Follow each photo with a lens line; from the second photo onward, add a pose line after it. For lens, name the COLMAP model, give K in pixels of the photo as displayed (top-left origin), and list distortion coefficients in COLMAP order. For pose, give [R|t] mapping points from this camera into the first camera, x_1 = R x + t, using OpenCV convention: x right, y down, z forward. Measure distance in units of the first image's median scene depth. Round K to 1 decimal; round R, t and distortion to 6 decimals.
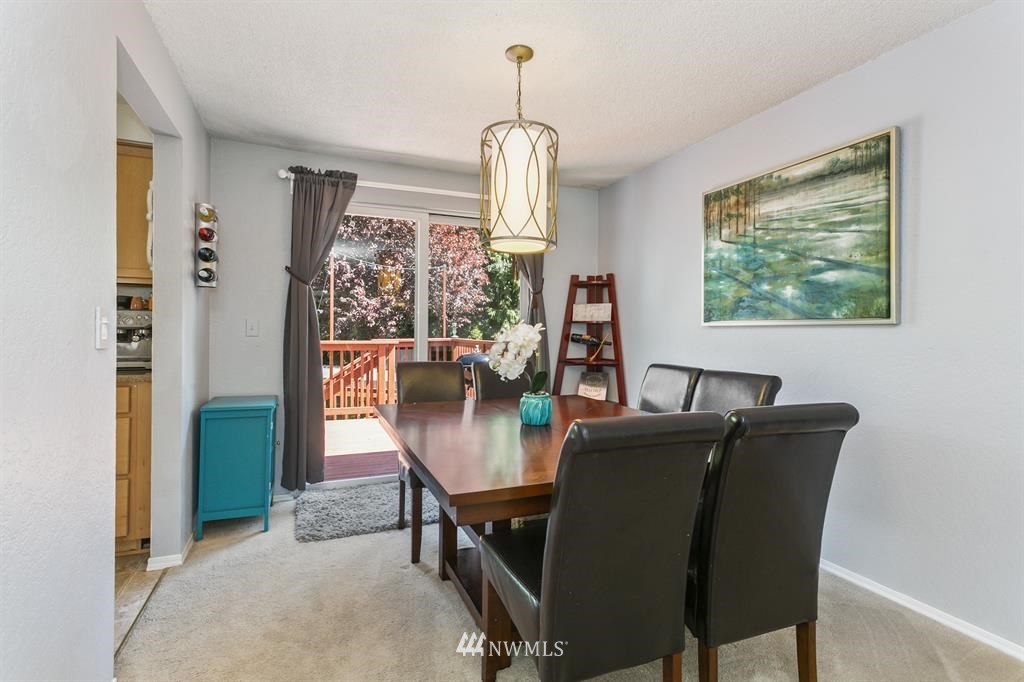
lens RADIAL K [[529.6, 0, 512.0], [0, 529.6, 341.0], [0, 0, 1]] dist [-0.002301, -0.000651]
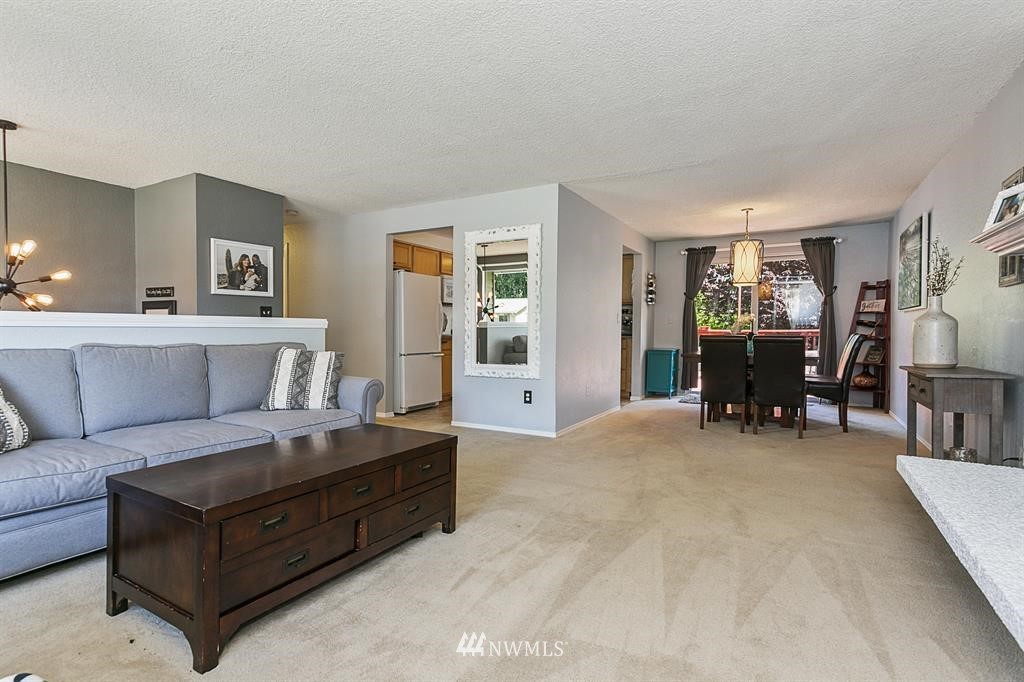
lens RADIAL K [[495.8, 0, 512.0], [0, 495.8, 341.0], [0, 0, 1]] dist [-0.001135, -0.000231]
pose [[0.629012, 0.008820, -0.777346, 0.878508], [-0.004231, 0.999960, 0.007922, 0.060404], [0.777384, -0.001694, 0.629024, -1.051117]]
